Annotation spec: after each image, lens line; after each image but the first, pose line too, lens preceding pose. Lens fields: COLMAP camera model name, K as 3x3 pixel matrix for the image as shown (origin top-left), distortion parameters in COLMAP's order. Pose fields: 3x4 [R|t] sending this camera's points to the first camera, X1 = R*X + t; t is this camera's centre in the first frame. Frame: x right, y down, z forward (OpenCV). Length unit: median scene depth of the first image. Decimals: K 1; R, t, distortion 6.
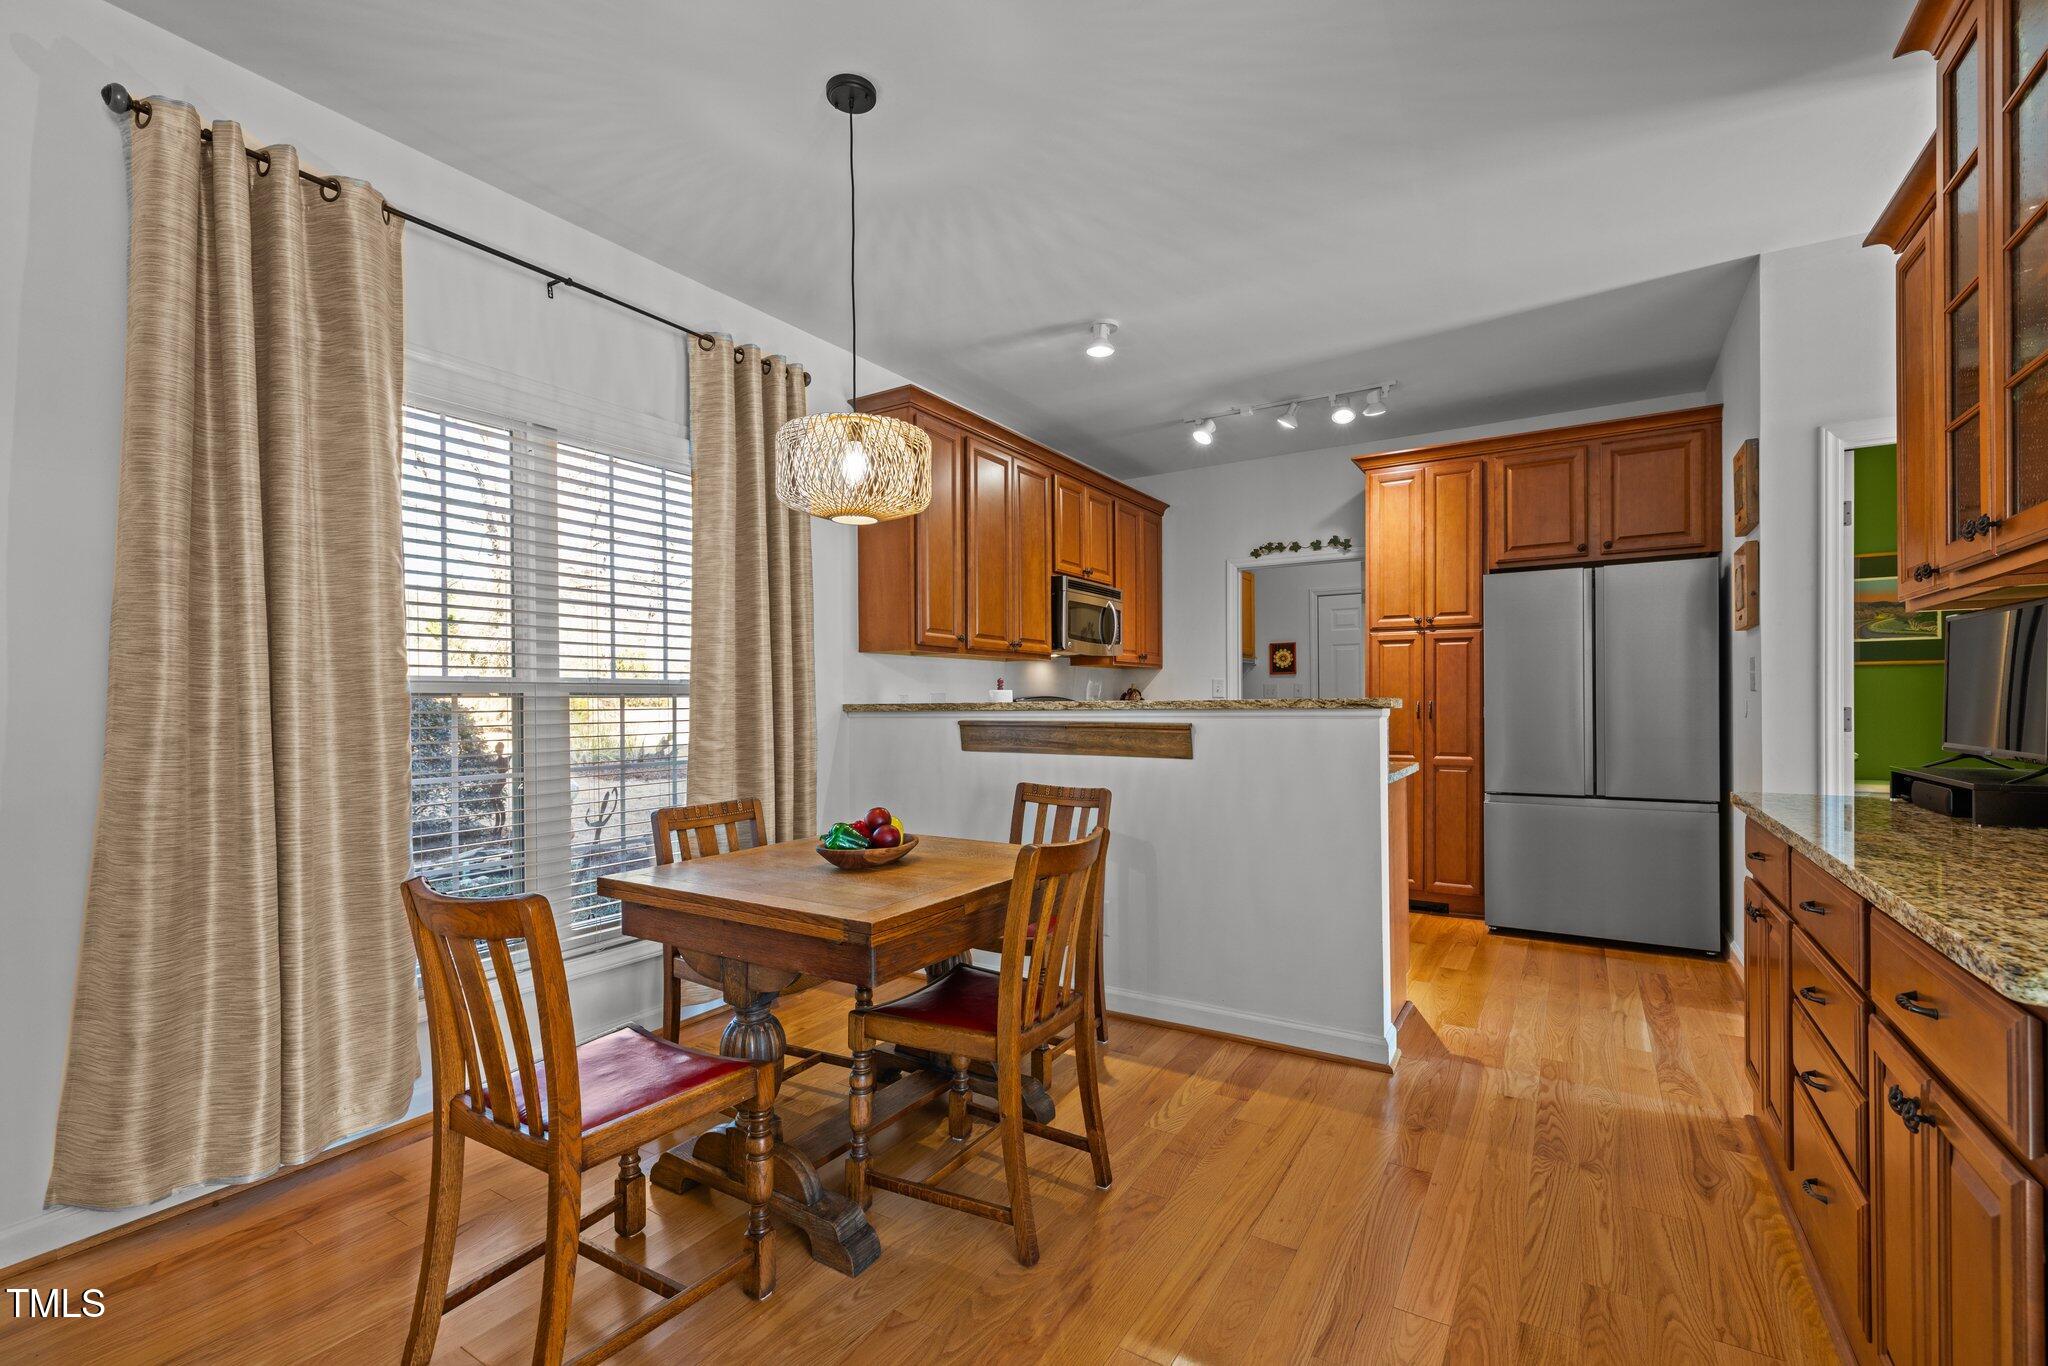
lens RADIAL K [[884.0, 0, 1028.6], [0, 884.0, 706.1], [0, 0, 1]] dist [0.000501, 0.000435]
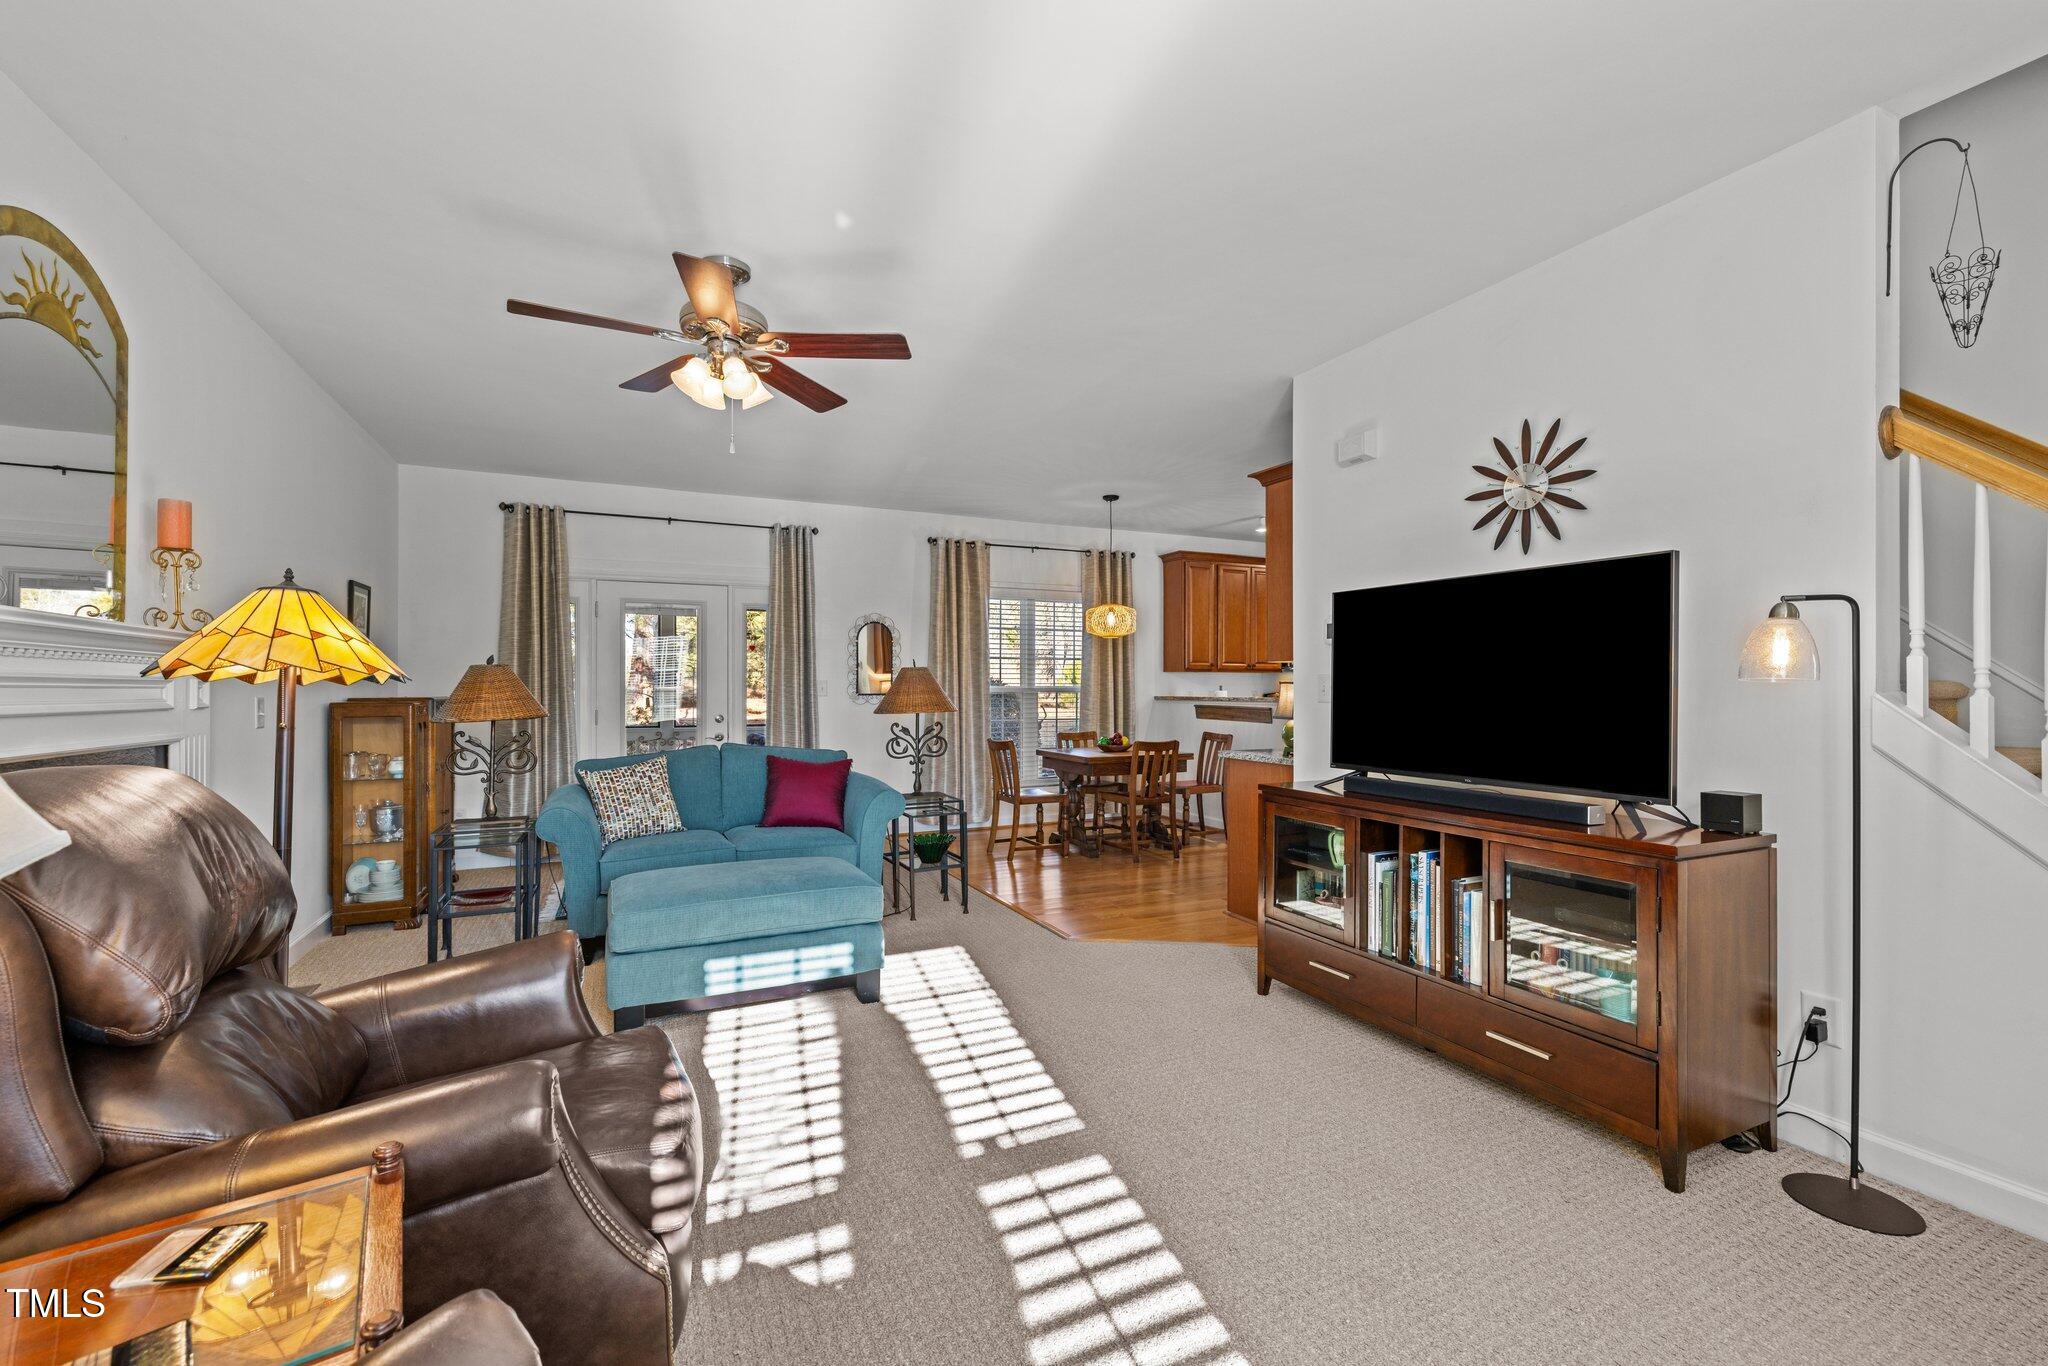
lens RADIAL K [[854.2, 0, 1024.0], [0, 854.2, 683.0], [0, 0, 1]] dist [0.001366, 0.000185]
pose [[0.839458, 0.004835, -0.543404, 0.623591], [-0.008682, 0.999952, -0.004515, -0.020722], [0.543356, 0.008508, 0.839459, -0.882544]]
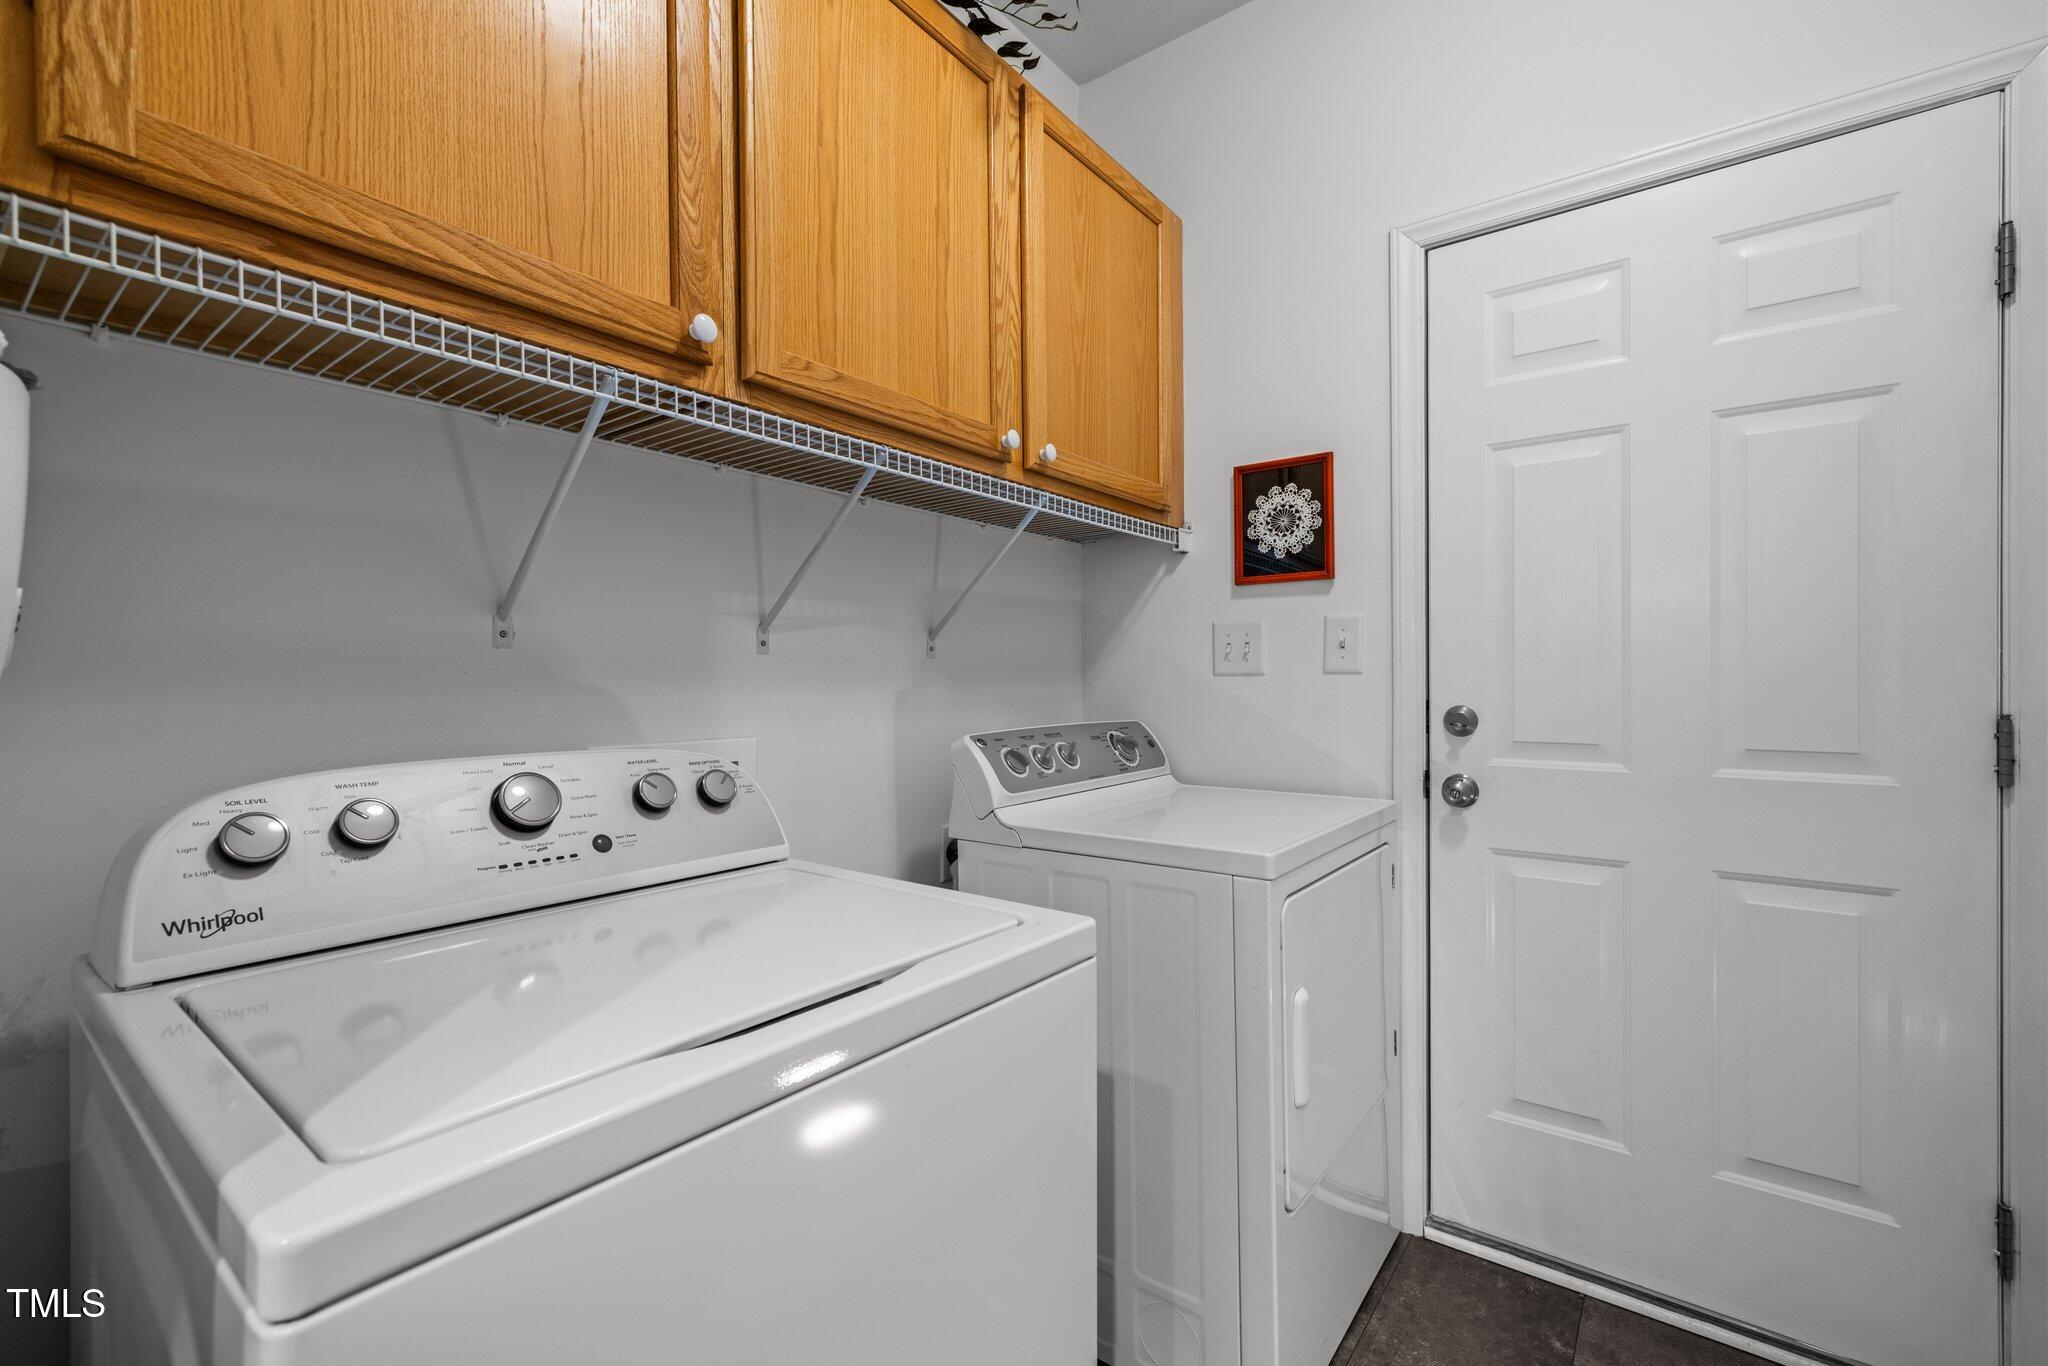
lens RADIAL K [[868.3, 0, 1024.0], [0, 868.3, 683.0], [0, 0, 1]] dist [-0.015663, 0.000194]
pose [[0.995278, 0.005421, -0.096916, 0.449448], [-0.005030, 0.999978, 0.004282, -0.013622], [0.096937, -0.003774, 0.995283, 1.402842]]
